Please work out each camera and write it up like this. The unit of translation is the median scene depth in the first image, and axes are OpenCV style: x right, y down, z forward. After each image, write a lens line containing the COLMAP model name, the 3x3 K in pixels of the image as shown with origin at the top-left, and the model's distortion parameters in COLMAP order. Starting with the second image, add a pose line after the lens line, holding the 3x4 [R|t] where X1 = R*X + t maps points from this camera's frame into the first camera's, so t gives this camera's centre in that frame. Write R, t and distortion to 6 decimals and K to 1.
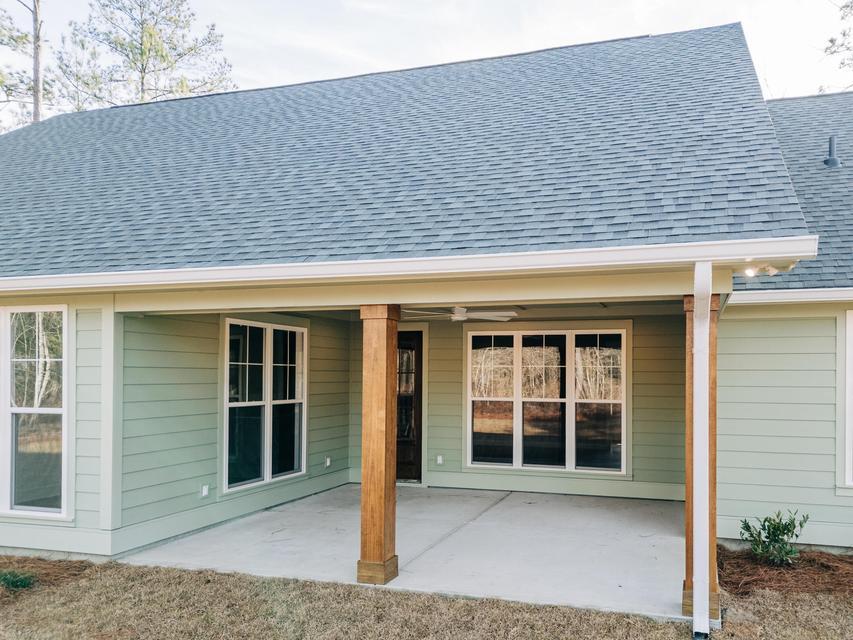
lens RADIAL K [[635.9, 0, 540.6], [0, 635.9, 372.2], [0, 0, 1]] dist [0.027311, -0.008351]
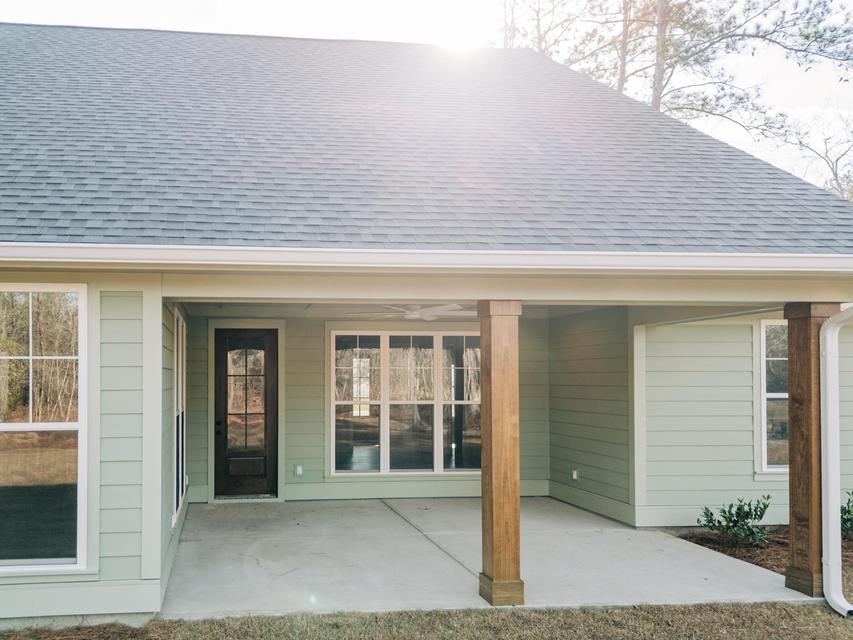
lens RADIAL K [[635.9, 0, 395.3], [0, 635.9, 373.3], [0, 0, 1]] dist [0.027311, -0.008351]
pose [[0.937158, -0.001254, 0.348903, -0.517693], [0.001987, 0.999997, -0.001744, 0.000334], [-0.348899, 0.002327, 0.937157, 0.139603]]
